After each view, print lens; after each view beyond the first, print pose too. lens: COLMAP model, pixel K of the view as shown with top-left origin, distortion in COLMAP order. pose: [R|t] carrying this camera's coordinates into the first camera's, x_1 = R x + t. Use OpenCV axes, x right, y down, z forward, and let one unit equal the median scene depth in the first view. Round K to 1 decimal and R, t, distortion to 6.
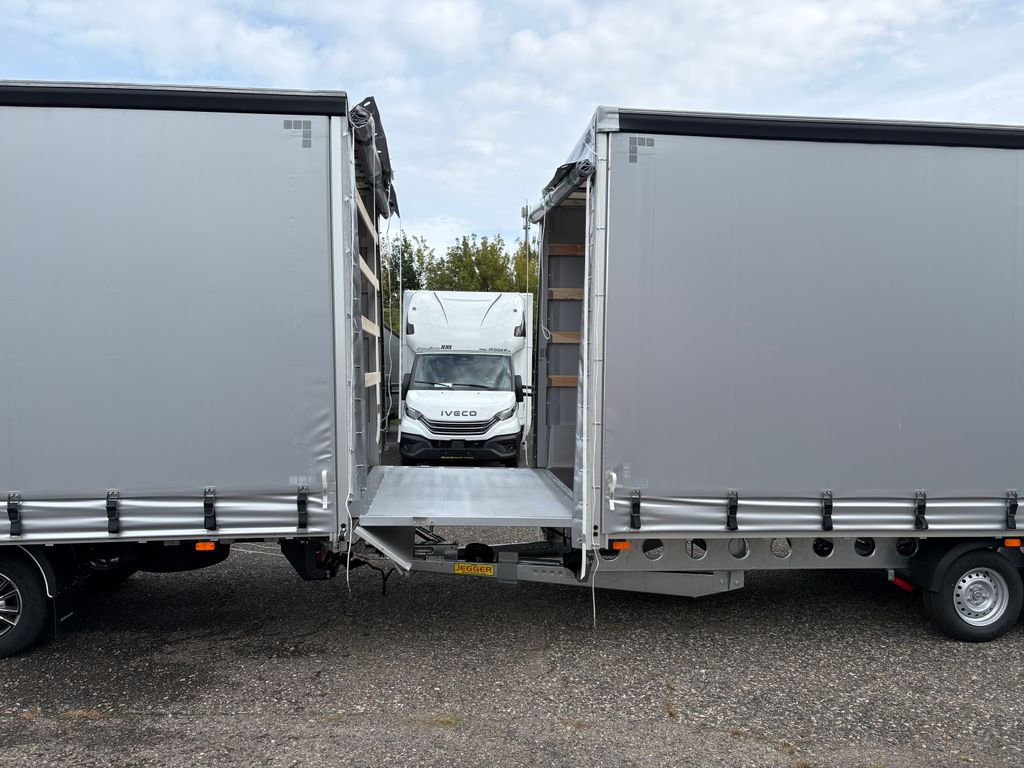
lens RADIAL K [[759.0, 0, 508.8], [0, 759.0, 381.2], [0, 0, 1]] dist [0.083925, -0.105049]
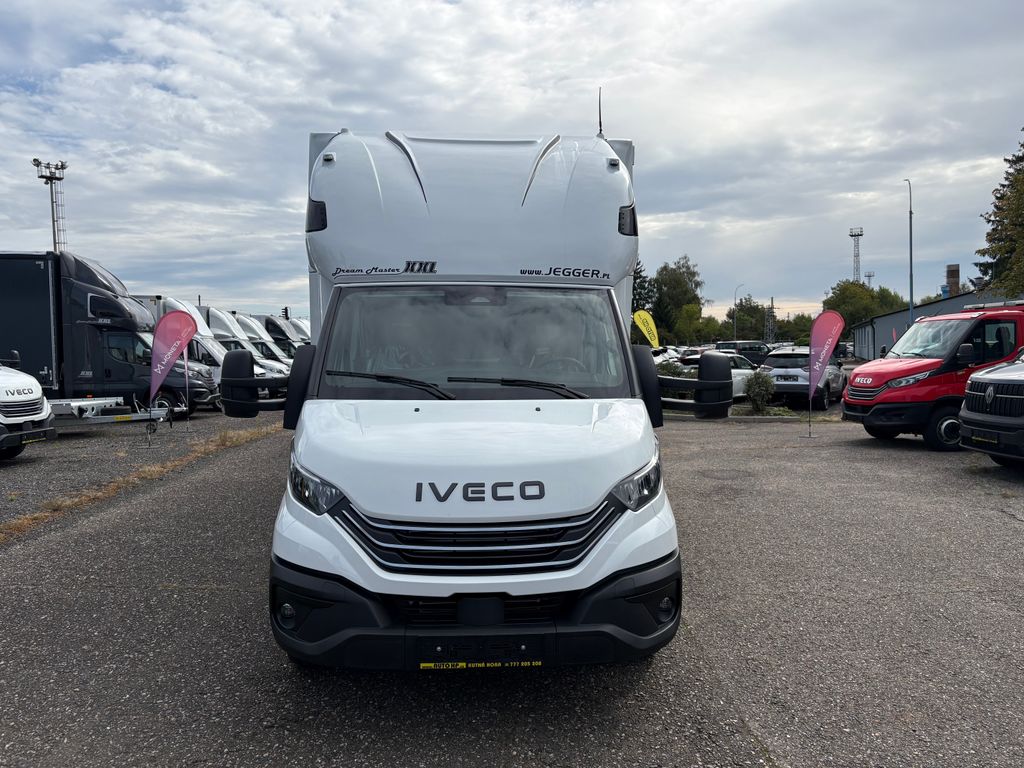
lens RADIAL K [[759.0, 0, 508.8], [0, 759.0, 381.2], [0, 0, 1]] dist [0.083925, -0.105049]
pose [[0.998667, -0.015028, 0.049382, -0.147458], [0.012996, 0.999065, 0.041222, -0.017577], [-0.049955, -0.040526, 0.997929, 1.570192]]
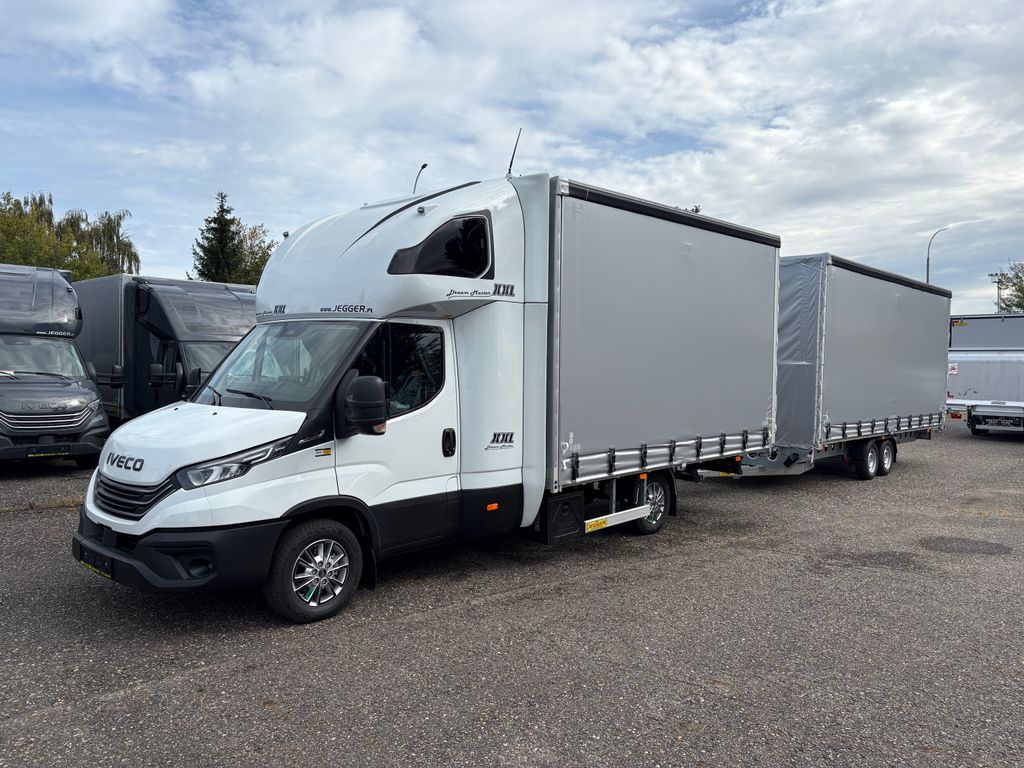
lens RADIAL K [[771.6, 0, 512.0], [0, 771.6, 384.0], [0, 0, 1]] dist [0.048518, -0.000650]
pose [[0.722266, 0.017993, -0.691382, 0.827659], [-0.010438, 0.999831, 0.015117, -0.018674], [0.691537, -0.003702, 0.722332, 1.807005]]
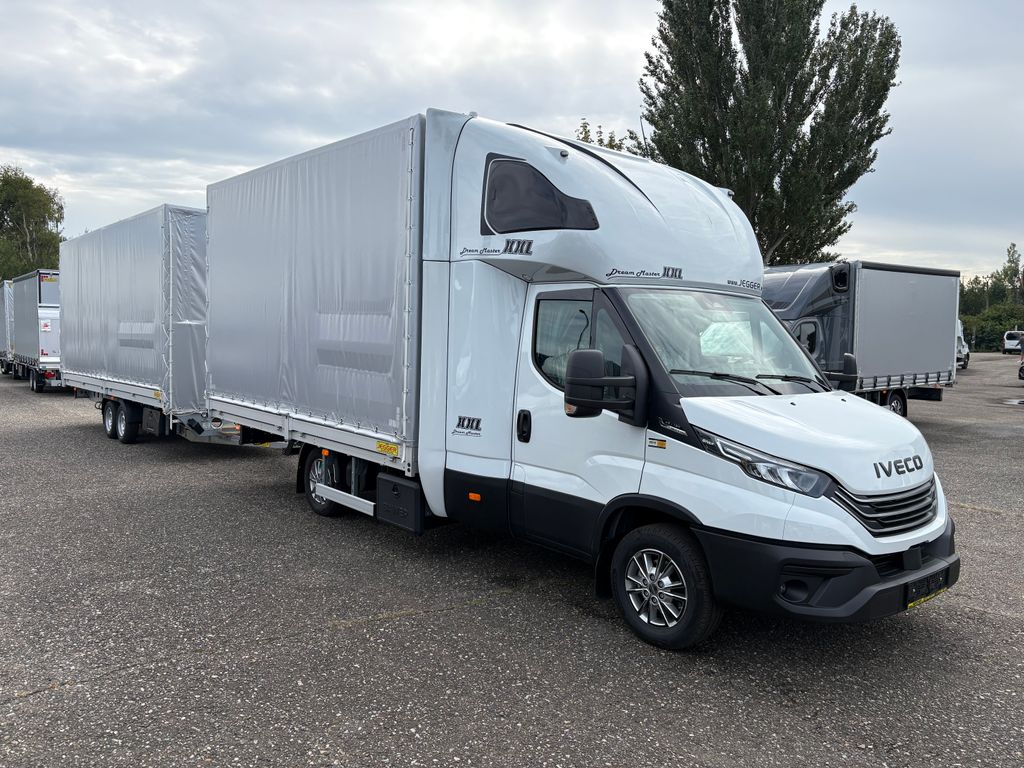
lens RADIAL K [[771.6, 0, 512.0], [0, 771.6, 384.0], [0, 0, 1]] dist [0.048518, -0.000650]
pose [[0.771094, -0.036034, 0.635701, -0.914716], [-0.006317, 0.997915, 0.064228, -0.035112], [-0.636691, -0.053542, 0.769258, 1.813668]]
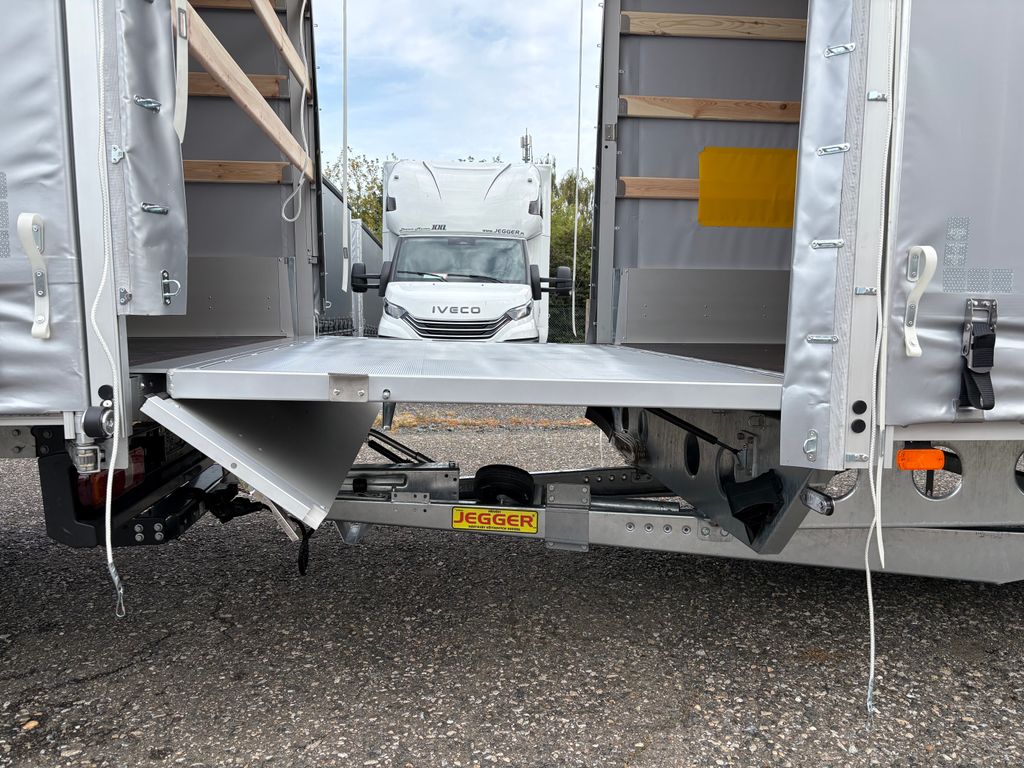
lens RADIAL K [[771.6, 0, 512.0], [0, 771.6, 384.0], [0, 0, 1]] dist [0.048518, -0.000650]
pose [[0.999961, 0.001968, 0.008590, -0.038274], [-0.002600, 0.997237, 0.074235, 0.126112], [-0.008420, -0.074255, 0.997204, 0.525557]]
